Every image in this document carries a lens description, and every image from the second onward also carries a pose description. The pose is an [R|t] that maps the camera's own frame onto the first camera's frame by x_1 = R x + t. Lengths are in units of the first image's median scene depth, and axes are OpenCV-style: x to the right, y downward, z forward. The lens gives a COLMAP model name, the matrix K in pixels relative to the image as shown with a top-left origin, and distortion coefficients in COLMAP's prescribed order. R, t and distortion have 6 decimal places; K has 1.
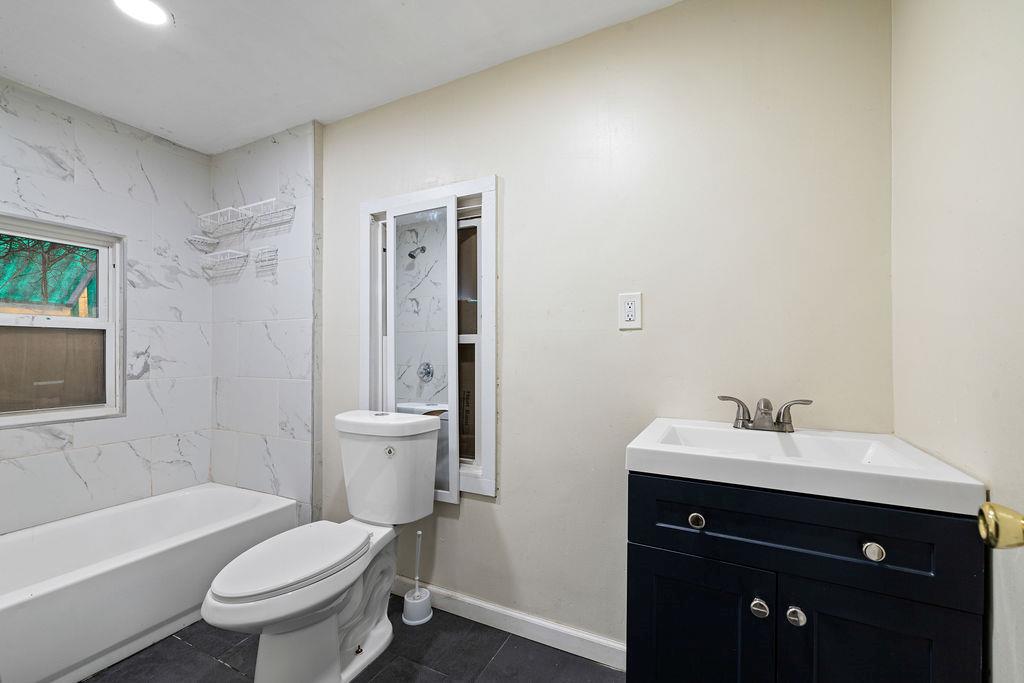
lens RADIAL K [[431.0, 0, 511.9], [0, 431.0, 346.9], [0, 0, 1]] dist [0.001612, 0.000060]
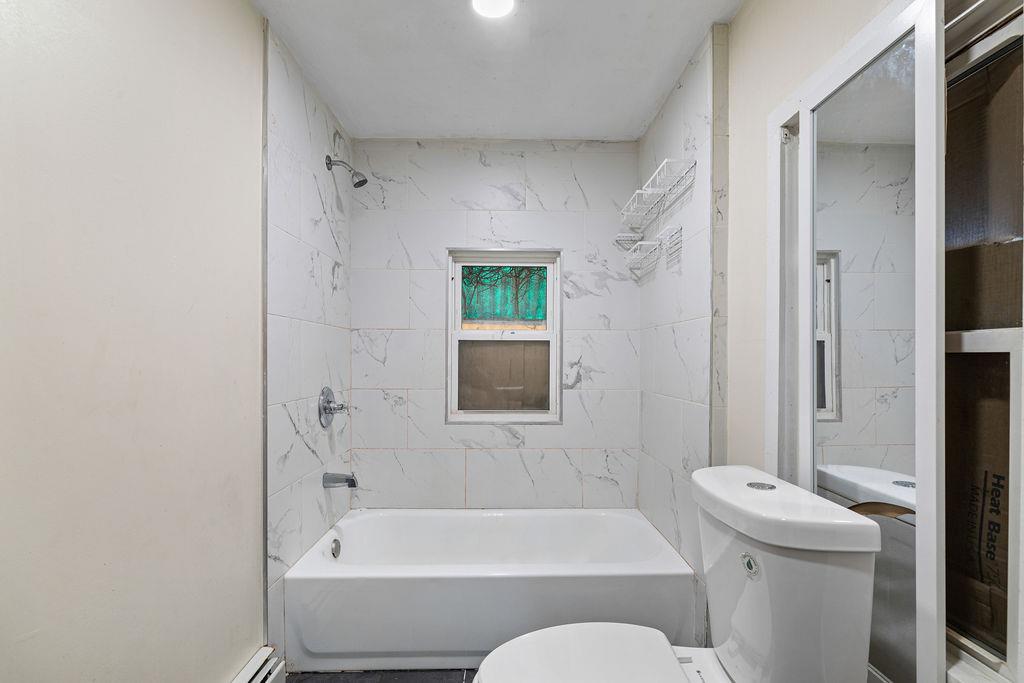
lens RADIAL K [[483.2, 0, 511.1], [0, 483.2, 359.6], [0, 0, 1]] dist [-0.004055, -0.000465]
pose [[0.461865, 0.007389, -0.886919, 0.070714], [0.005443, 0.999923, 0.011165, -0.007571], [0.886933, -0.009984, 0.461790, 0.359748]]
